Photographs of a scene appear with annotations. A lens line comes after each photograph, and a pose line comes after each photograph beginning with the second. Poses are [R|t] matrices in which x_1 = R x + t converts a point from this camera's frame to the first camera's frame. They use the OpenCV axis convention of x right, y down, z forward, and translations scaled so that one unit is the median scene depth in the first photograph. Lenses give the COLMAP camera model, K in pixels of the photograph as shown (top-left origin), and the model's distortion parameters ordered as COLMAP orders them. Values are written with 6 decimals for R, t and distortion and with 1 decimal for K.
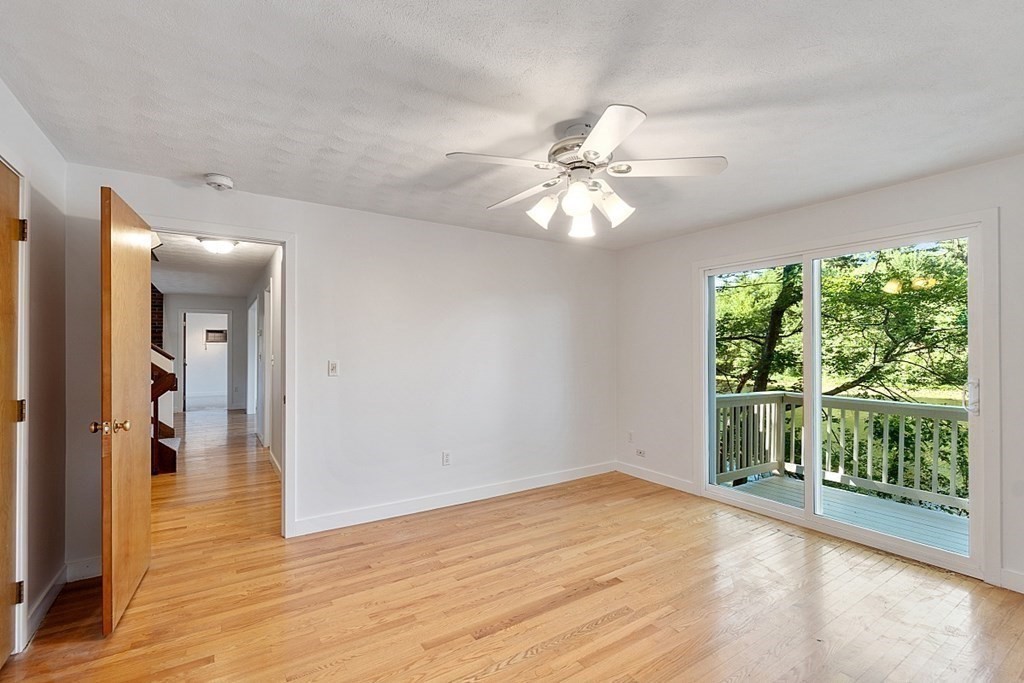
lens RADIAL K [[447.1, 0, 513.0], [0, 447.1, 346.4], [0, 0, 1]] dist [-0.002862, -0.000336]
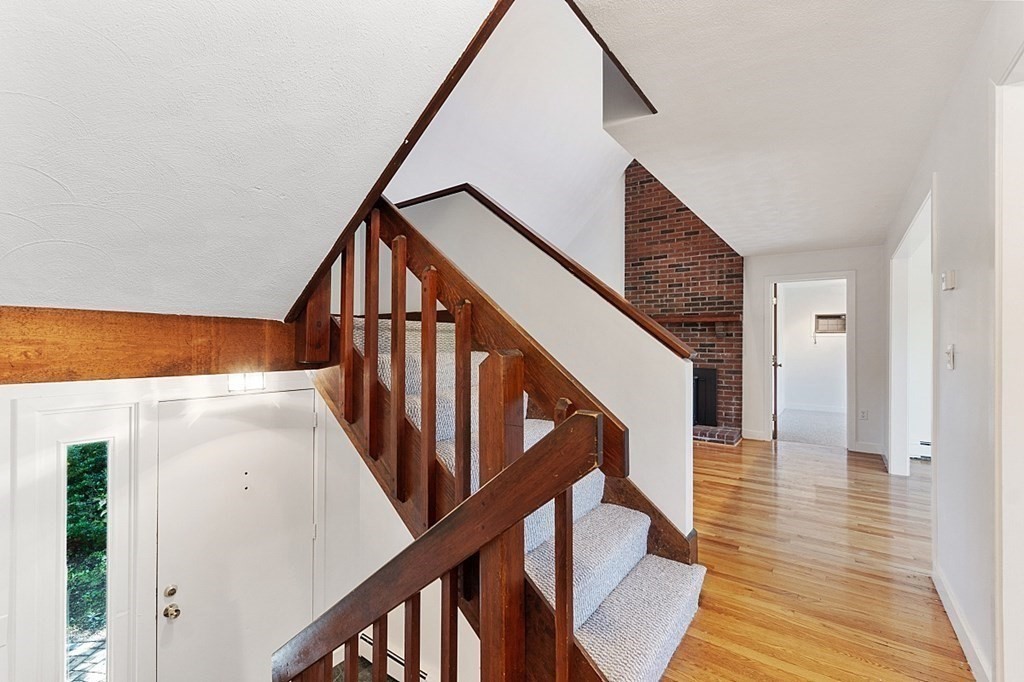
lens RADIAL K [[447.1, 0, 512.9], [0, 447.1, 340.2], [0, 0, 1]] dist [-0.002862, -0.000336]
pose [[0.350155, -0.002950, -0.936687, -0.249394], [0.001446, 0.999996, -0.002609, 0.005578], [0.936691, -0.000440, 0.350158, 0.392331]]
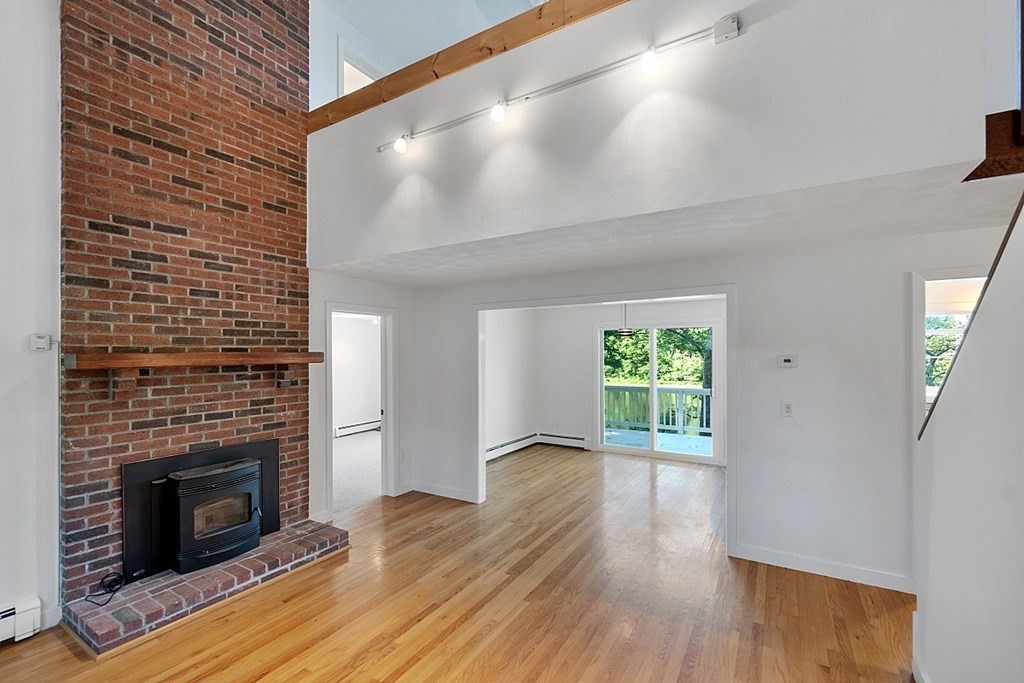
lens RADIAL K [[447.1, 0, 508.6], [0, 447.1, 349.5], [0, 0, 1]] dist [-0.002862, -0.000336]
pose [[0.907306, -0.001627, 0.420468, -0.703469], [0.000629, 0.999997, 0.002513, -0.033190], [-0.420470, -0.002016, 0.907304, 0.436731]]
